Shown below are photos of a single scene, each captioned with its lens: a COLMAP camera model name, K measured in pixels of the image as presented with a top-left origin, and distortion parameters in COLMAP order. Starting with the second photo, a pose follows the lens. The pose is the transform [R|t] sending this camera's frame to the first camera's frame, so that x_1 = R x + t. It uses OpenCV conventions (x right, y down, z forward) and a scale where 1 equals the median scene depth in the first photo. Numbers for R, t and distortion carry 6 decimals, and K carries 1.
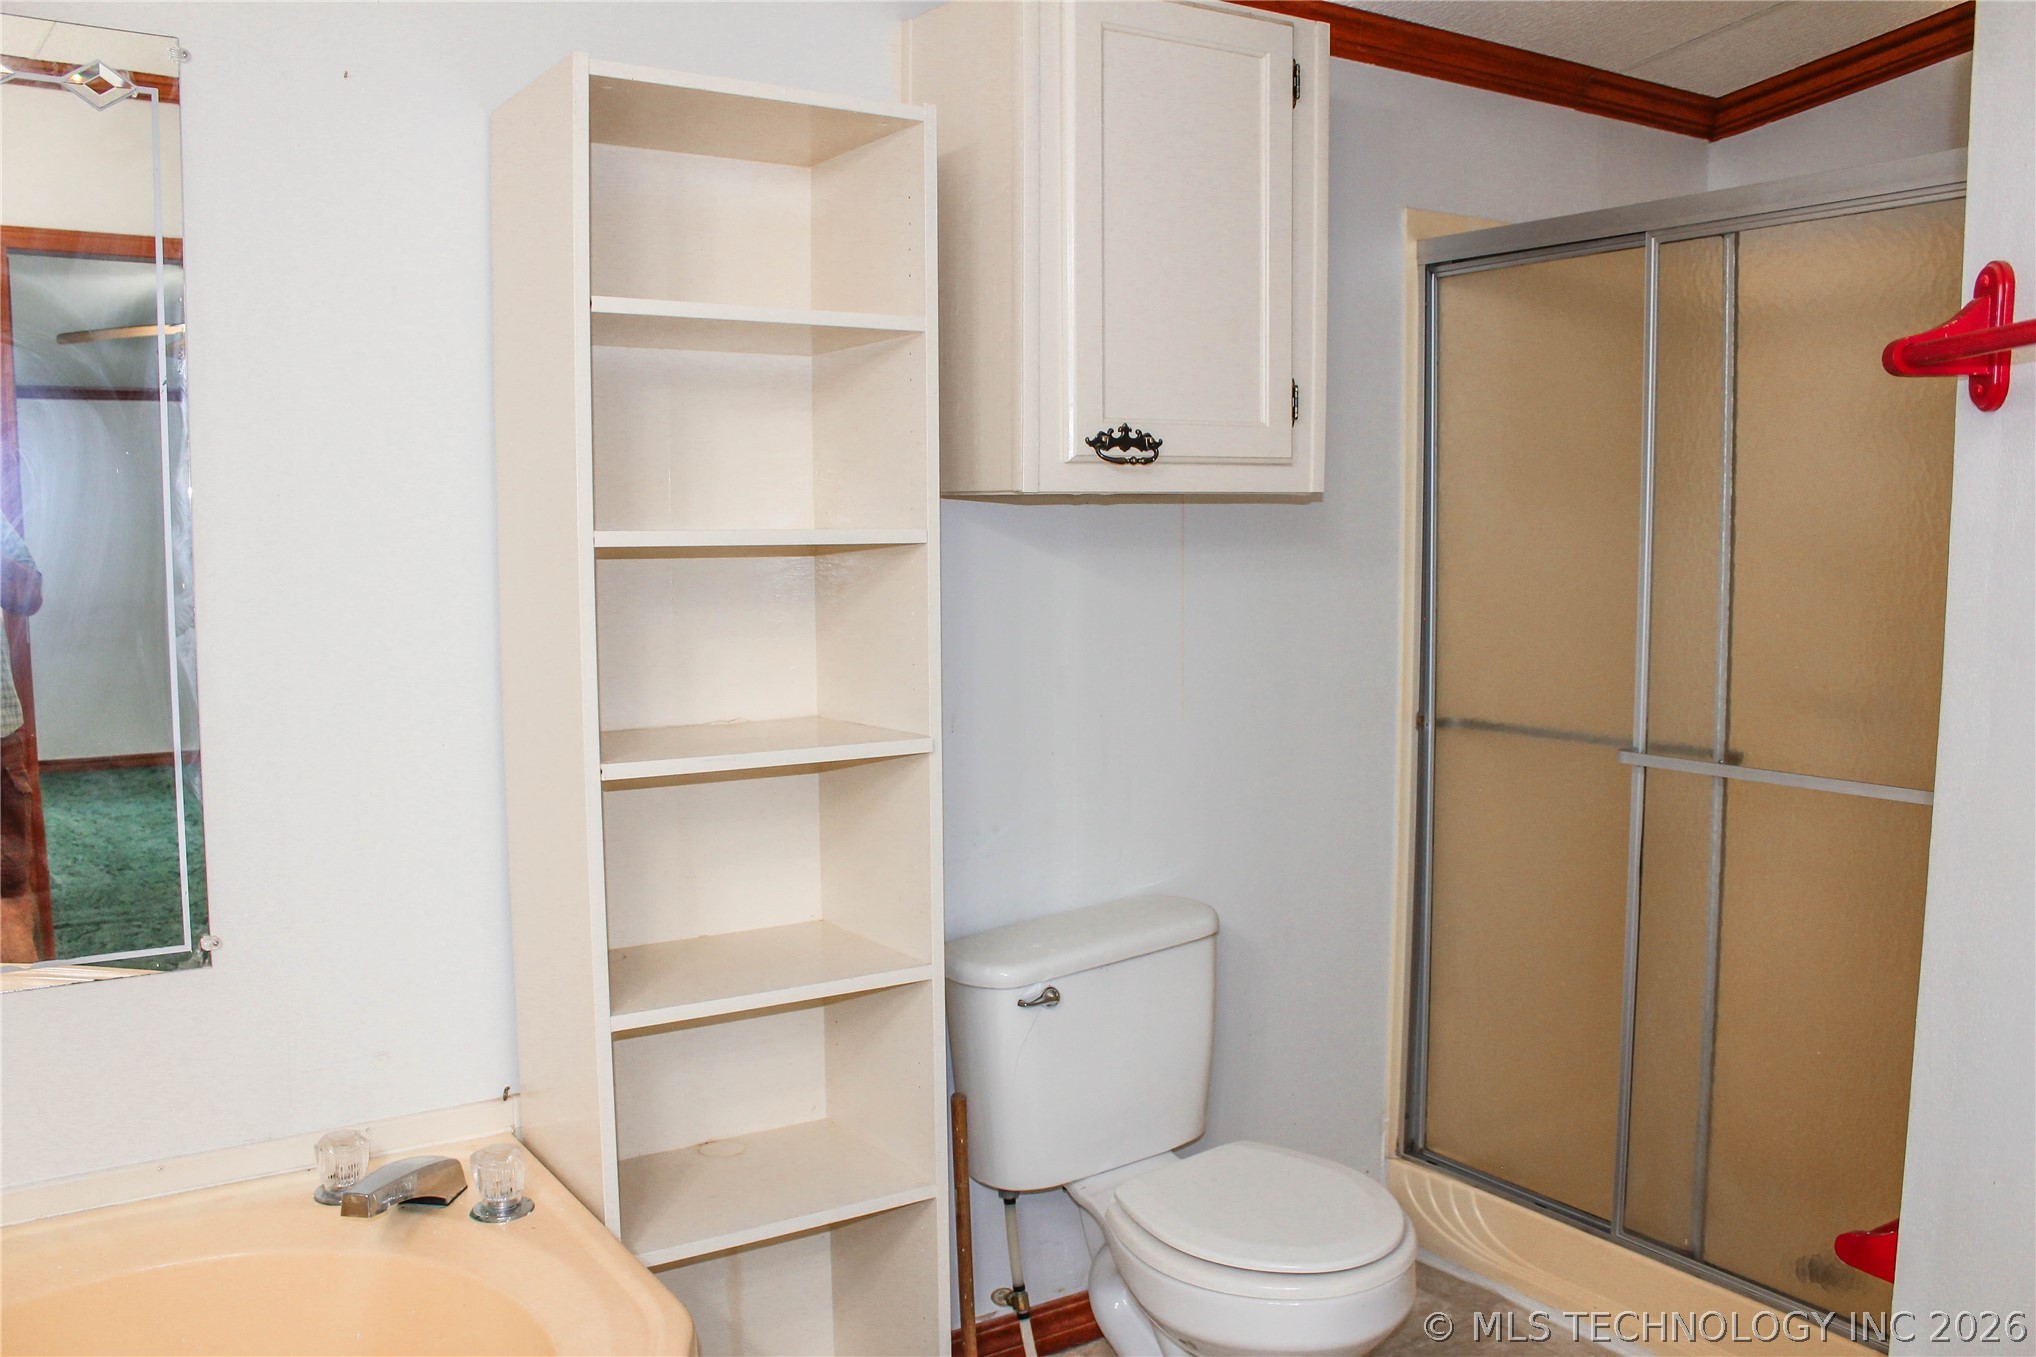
lens RADIAL K [[1703.4, 0, 1014.5], [0, 1703.4, 678.1], [0, 0, 1]] dist [-0.162927, 0.143689]
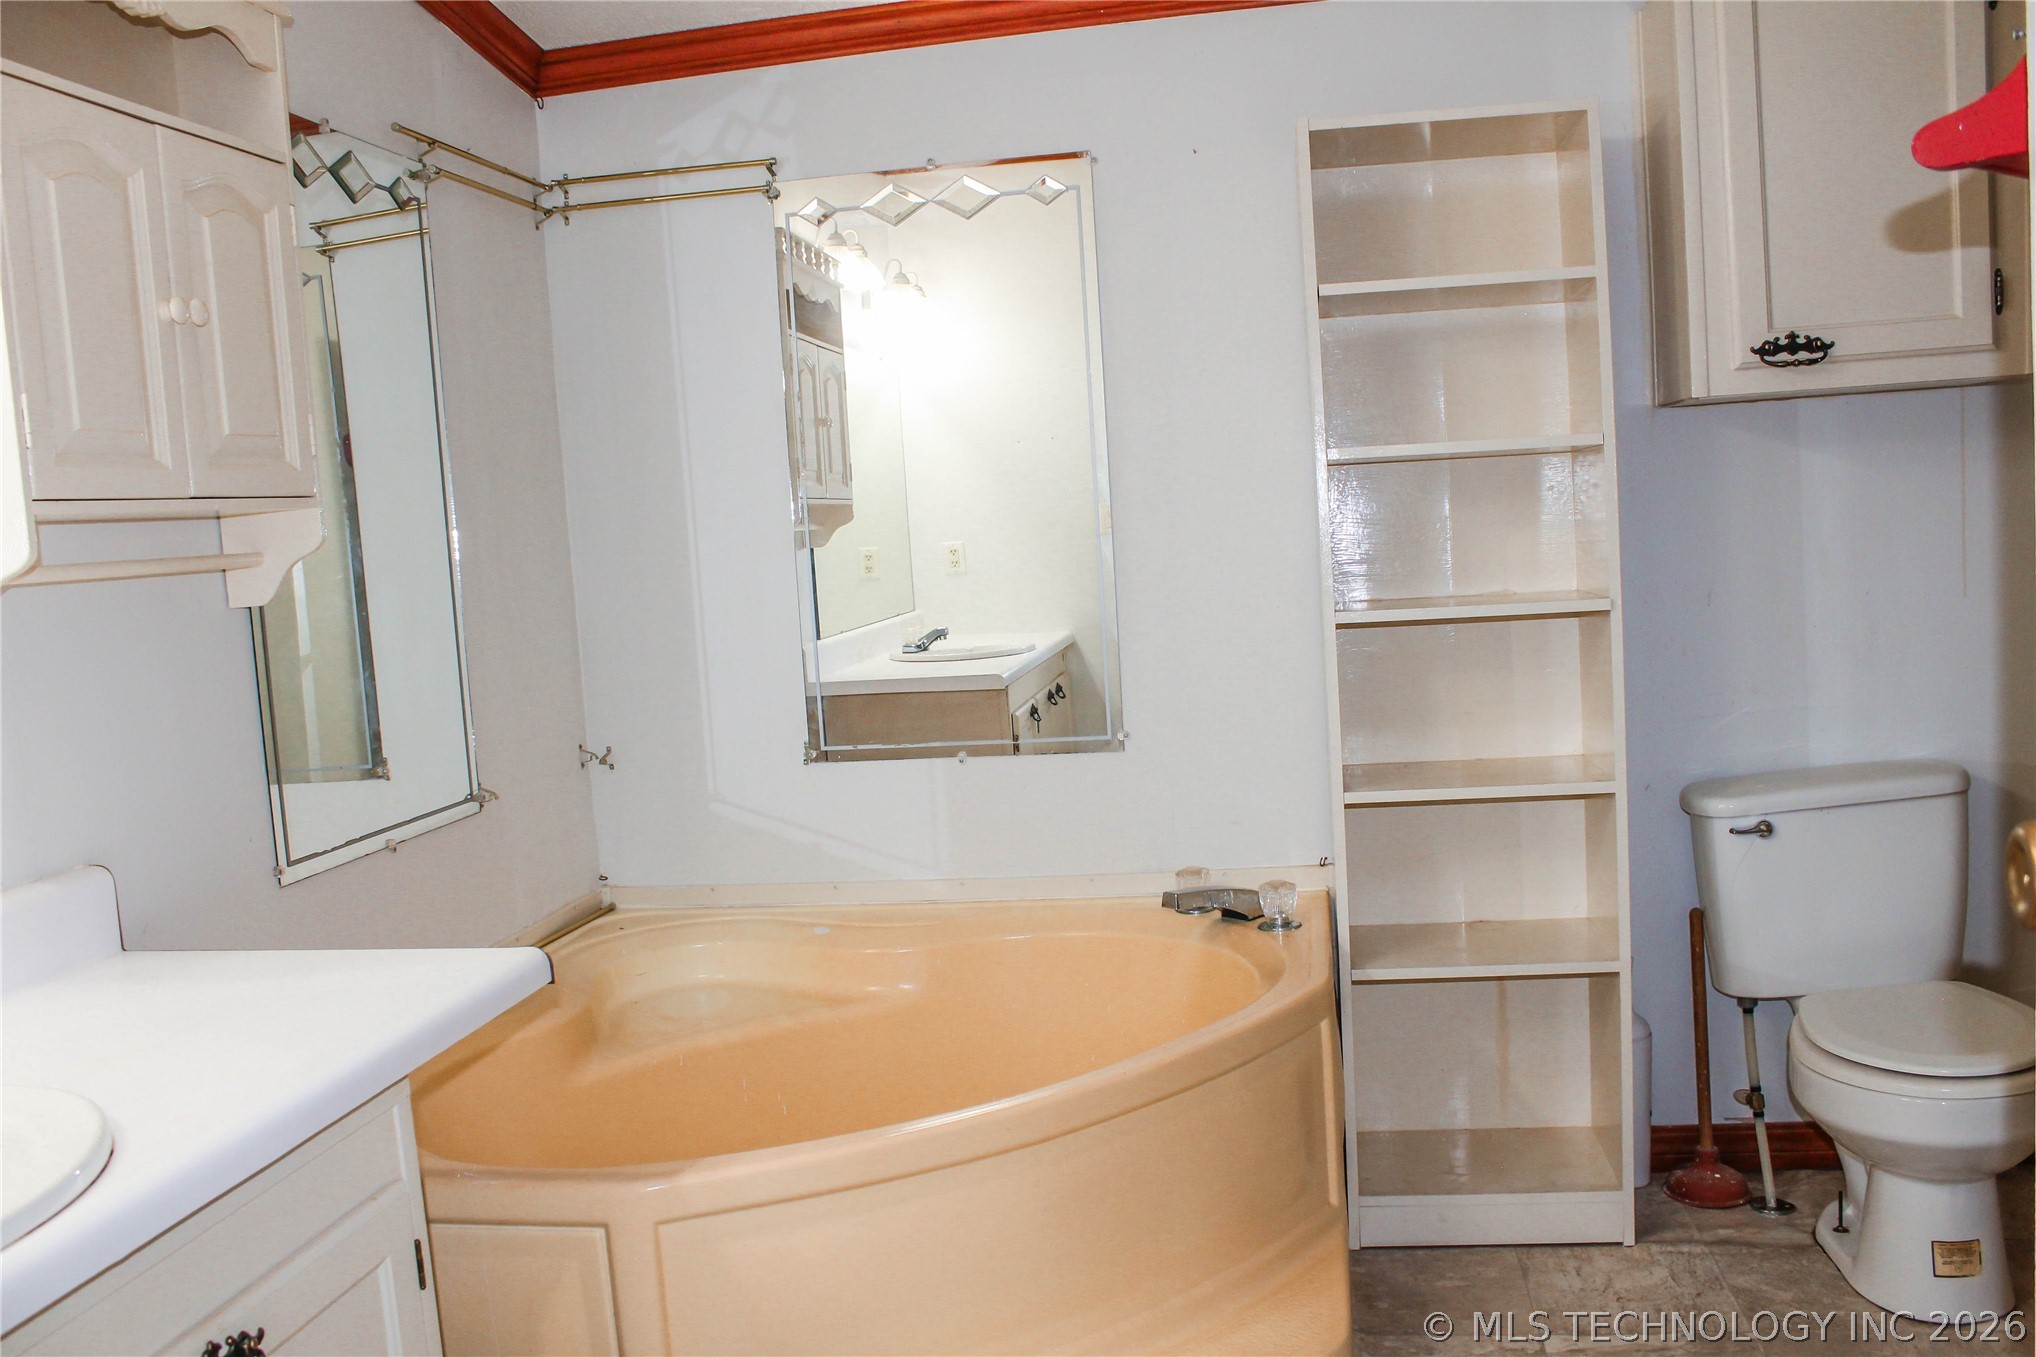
lens RADIAL K [[1703.4, 0, 1017.5], [0, 1703.4, 679.5], [0, 0, 1]] dist [-0.162927, 0.143689]
pose [[0.737376, 0.016679, -0.675277, 0.438906], [0.000329, 0.999686, 0.025050, 0.060569], [0.675483, -0.018693, 0.737139, -0.199206]]
